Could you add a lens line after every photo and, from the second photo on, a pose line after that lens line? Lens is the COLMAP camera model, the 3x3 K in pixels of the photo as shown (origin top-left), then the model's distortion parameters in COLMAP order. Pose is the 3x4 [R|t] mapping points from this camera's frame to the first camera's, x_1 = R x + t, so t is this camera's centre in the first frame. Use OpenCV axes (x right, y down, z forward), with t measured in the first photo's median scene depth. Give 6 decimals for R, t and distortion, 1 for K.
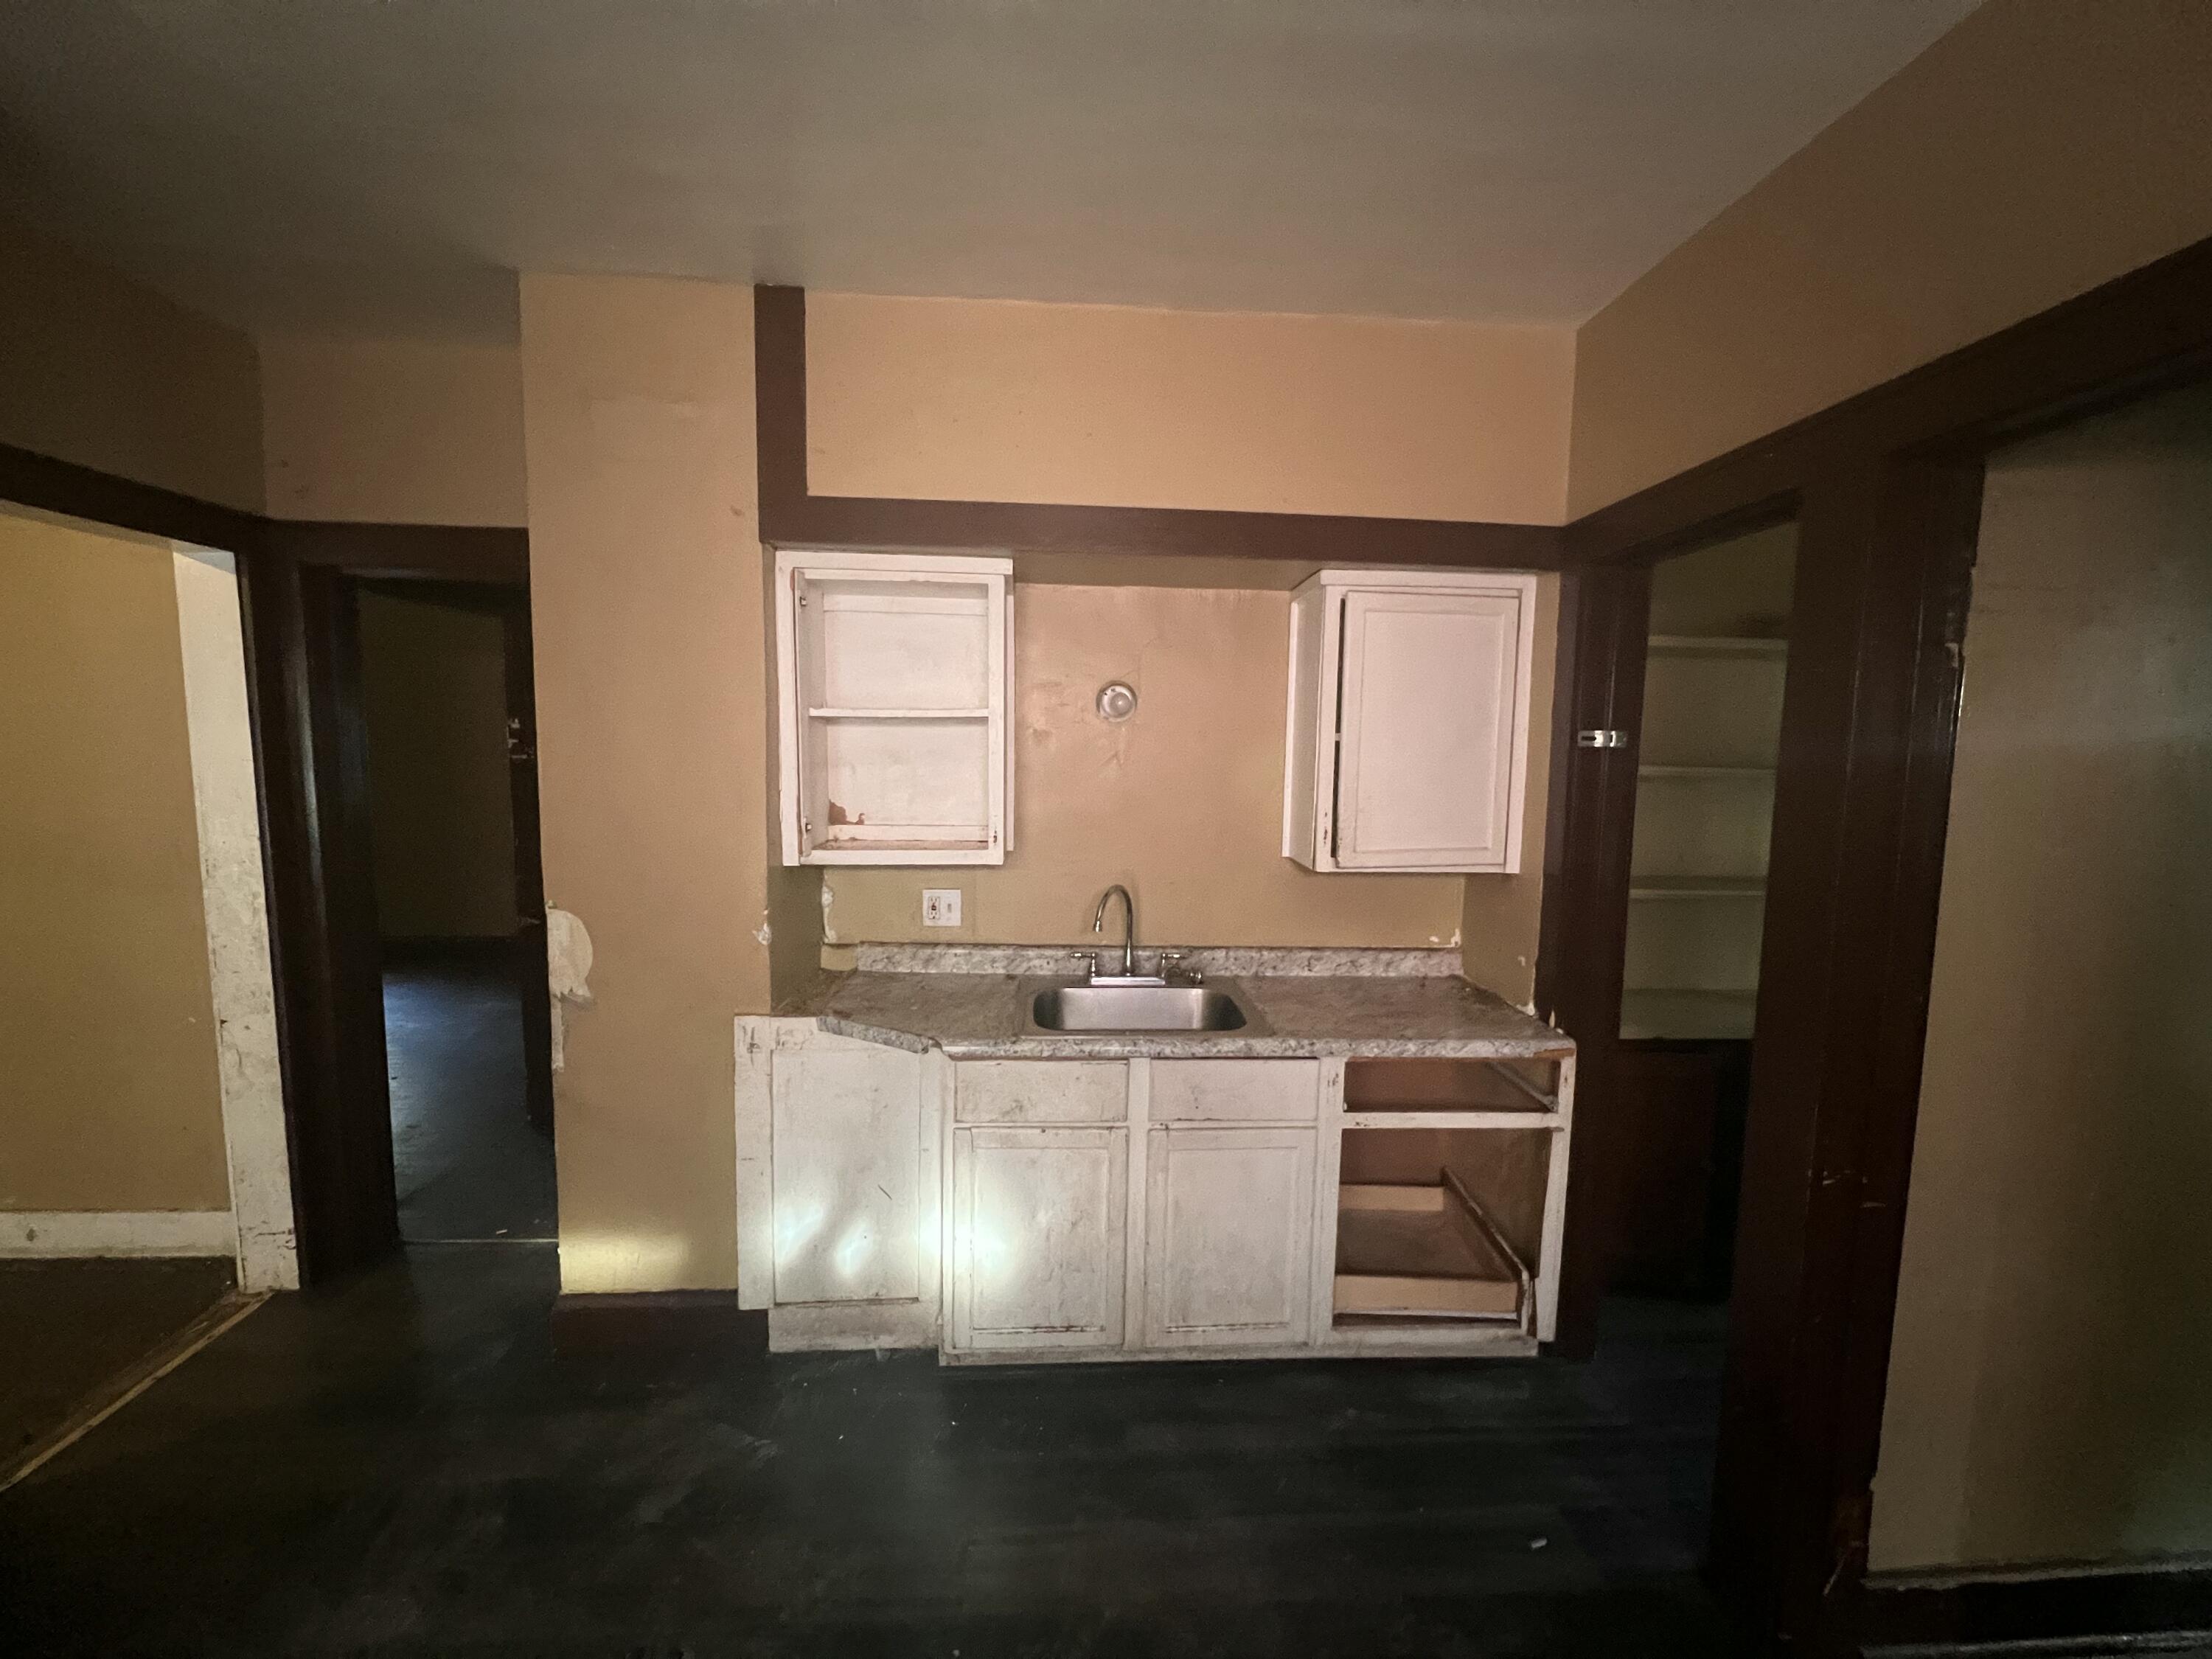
lens RADIAL K [[887.2, 0, 1105.4], [0, 887.2, 844.7], [0, 0, 1]] dist [0.010483, 0.000446]
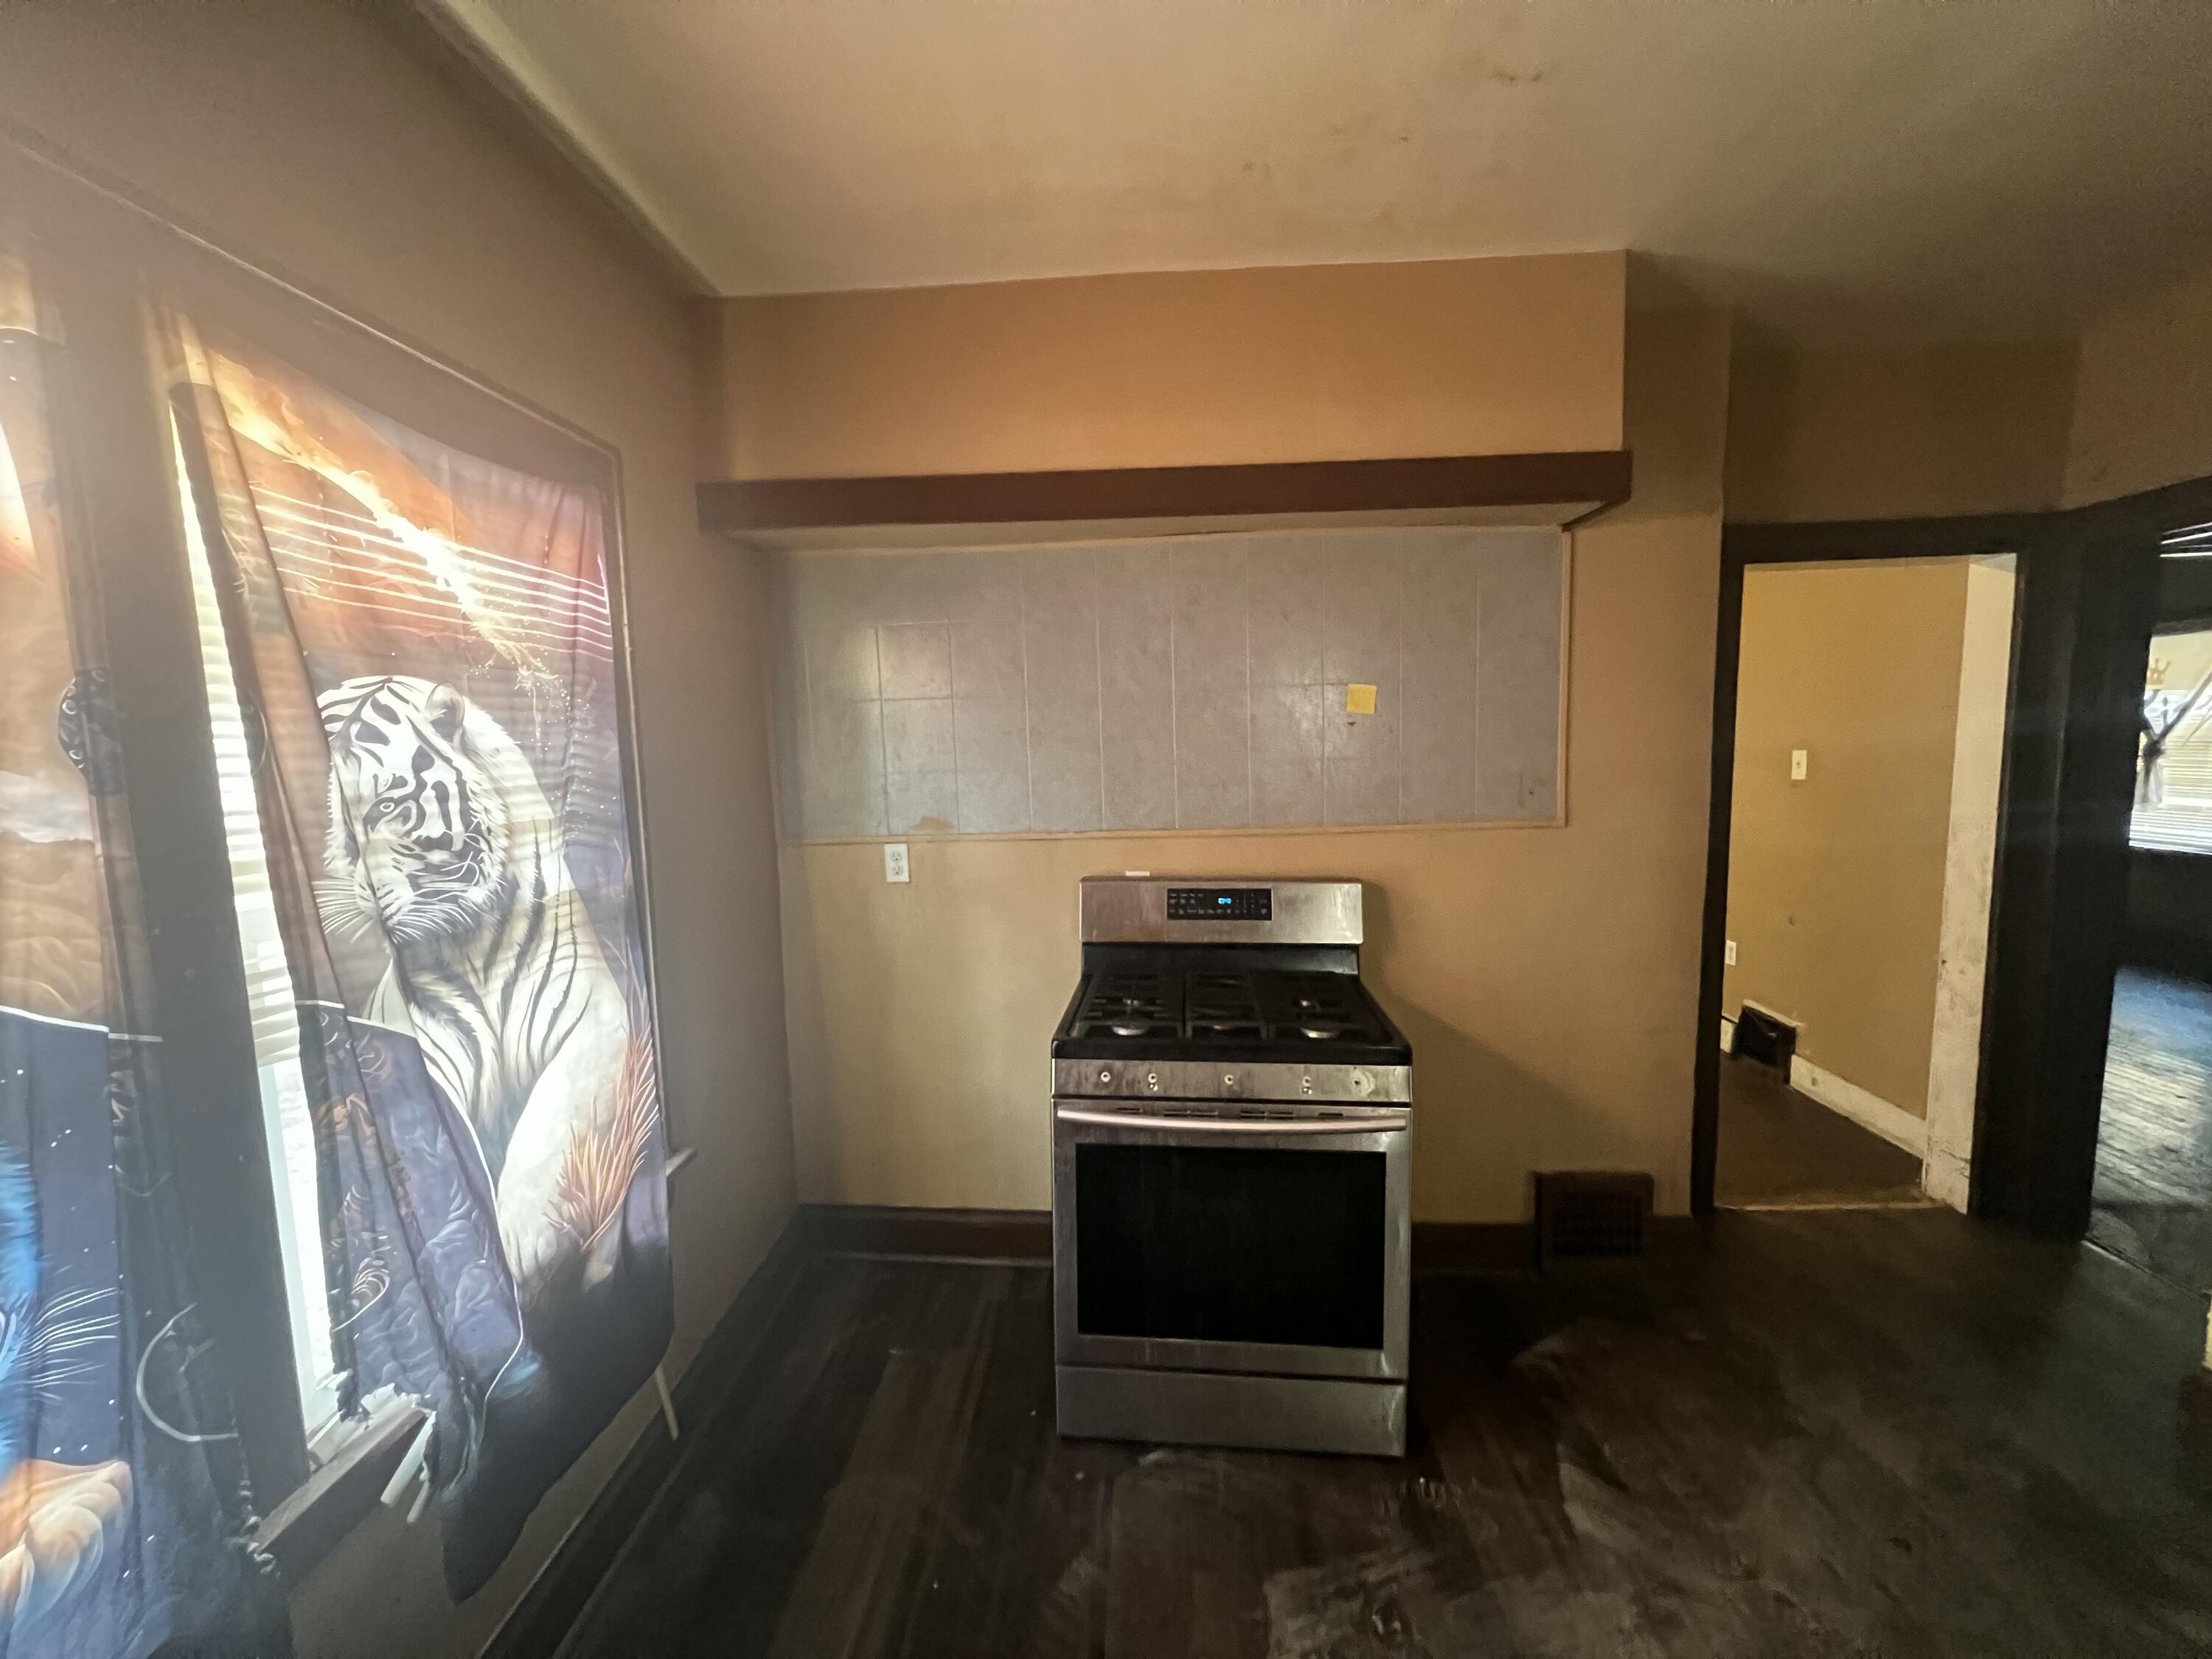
lens RADIAL K [[887.2, 0, 1096.5], [0, 887.2, 833.7], [0, 0, 1]] dist [0.010483, 0.000446]
pose [[-0.114182, 0.085425, -0.989780, 0.285138], [-0.084666, 0.991835, 0.095370, 0.013111], [0.989845, 0.094691, -0.106018, 0.009259]]
